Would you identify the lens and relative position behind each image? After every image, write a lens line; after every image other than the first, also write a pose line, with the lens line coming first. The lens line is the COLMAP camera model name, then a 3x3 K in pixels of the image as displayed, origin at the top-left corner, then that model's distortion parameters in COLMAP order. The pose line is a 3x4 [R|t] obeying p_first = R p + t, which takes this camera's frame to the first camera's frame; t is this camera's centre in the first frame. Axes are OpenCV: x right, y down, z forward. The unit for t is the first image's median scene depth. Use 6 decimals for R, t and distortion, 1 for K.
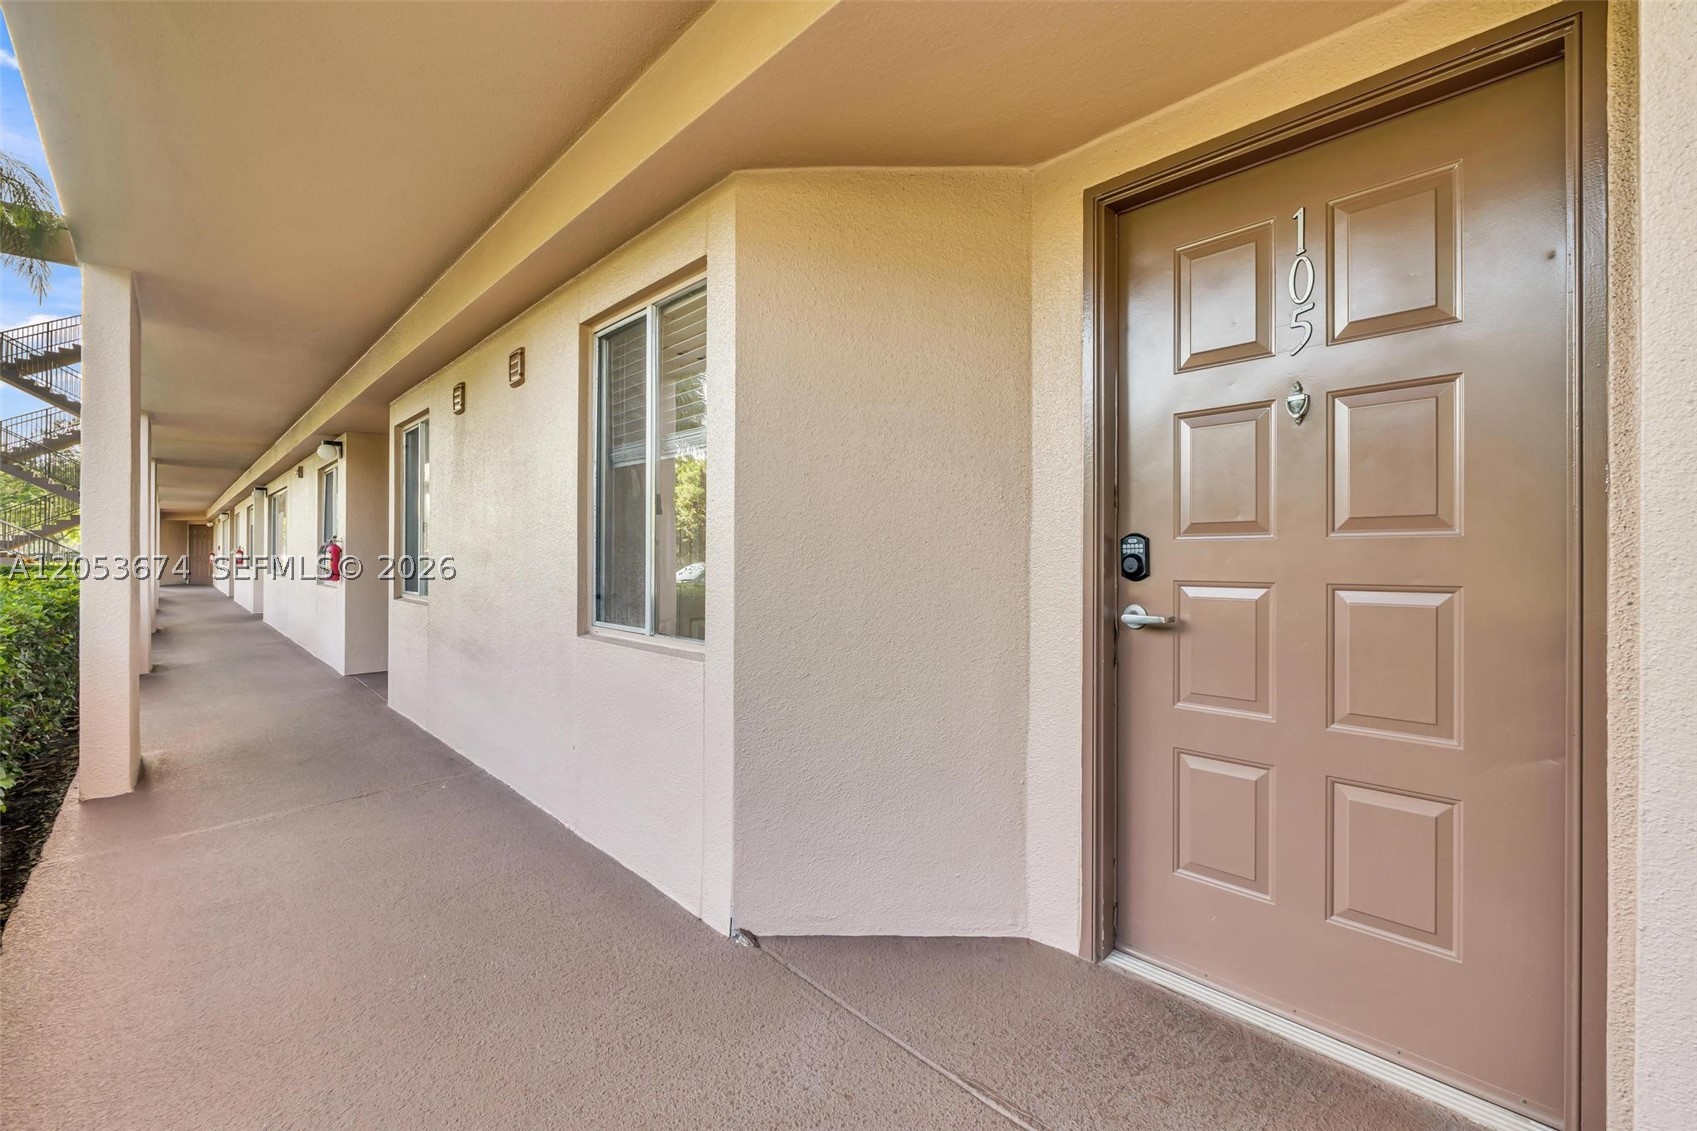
lens RADIAL K [[731.6, 0, 854.2], [0, 731.6, 561.5], [0, 0, 1]] dist [-0.002015, -0.000367]
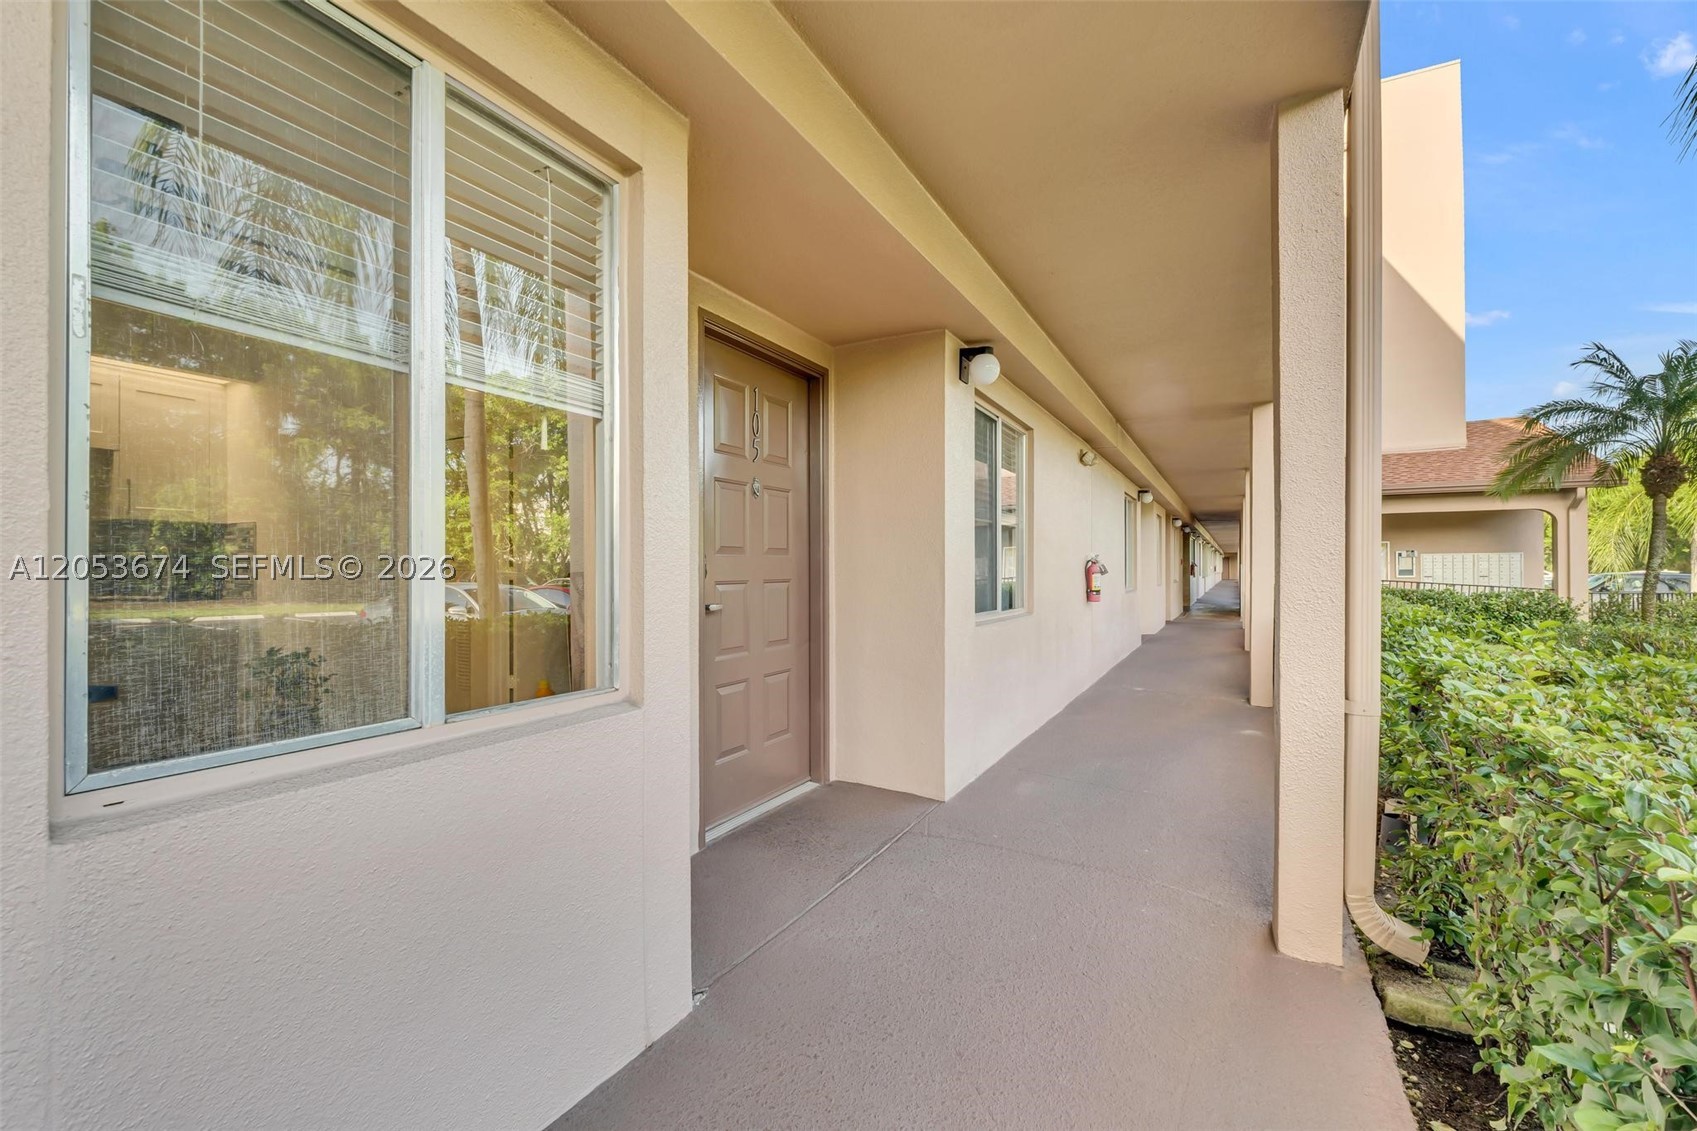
lens RADIAL K [[731.6, 0, 854.2], [0, 731.6, 561.5], [0, 0, 1]] dist [-0.002015, -0.000367]
pose [[-0.322084, 0.000709, 0.946711, -1.194160], [-0.004670, 0.999986, -0.002338, -0.015009], [-0.946700, -0.005174, -0.322076, 1.249105]]
